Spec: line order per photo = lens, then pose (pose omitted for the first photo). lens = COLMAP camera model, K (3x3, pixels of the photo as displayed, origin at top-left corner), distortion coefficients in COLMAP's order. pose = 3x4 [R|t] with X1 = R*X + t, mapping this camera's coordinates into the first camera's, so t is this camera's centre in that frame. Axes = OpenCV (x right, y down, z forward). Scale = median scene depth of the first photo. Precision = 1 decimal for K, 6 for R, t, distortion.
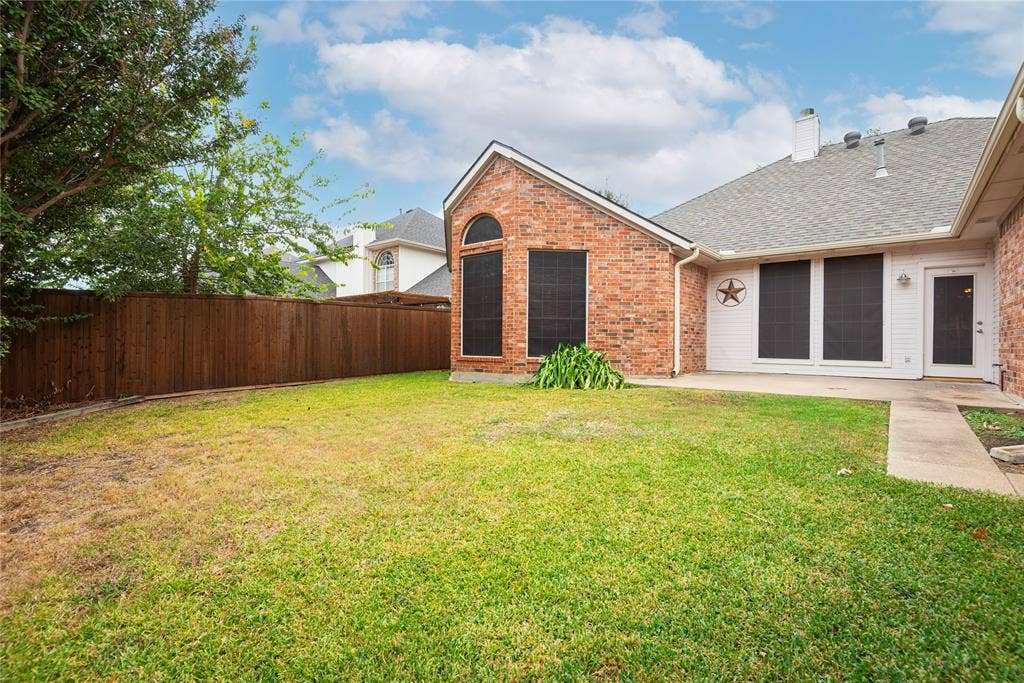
lens RADIAL K [[462.7, 0, 513.3], [0, 462.7, 341.9], [0, 0, 1]] dist [-0.003722, -0.000384]
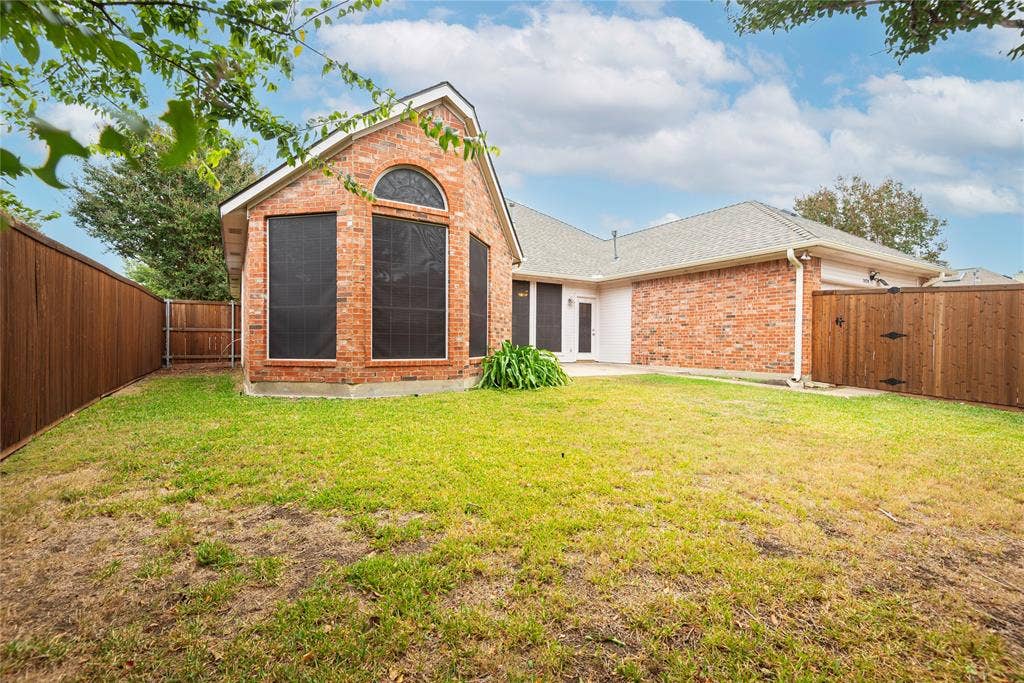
lens RADIAL K [[462.7, 0, 511.5], [0, 462.7, 343.3], [0, 0, 1]] dist [-0.003722, -0.000384]
pose [[0.323959, -0.005110, 0.946057, -0.745765], [-0.003567, 0.999972, 0.006622, 0.000244], [-0.946064, -0.005520, 0.323932, 0.640197]]
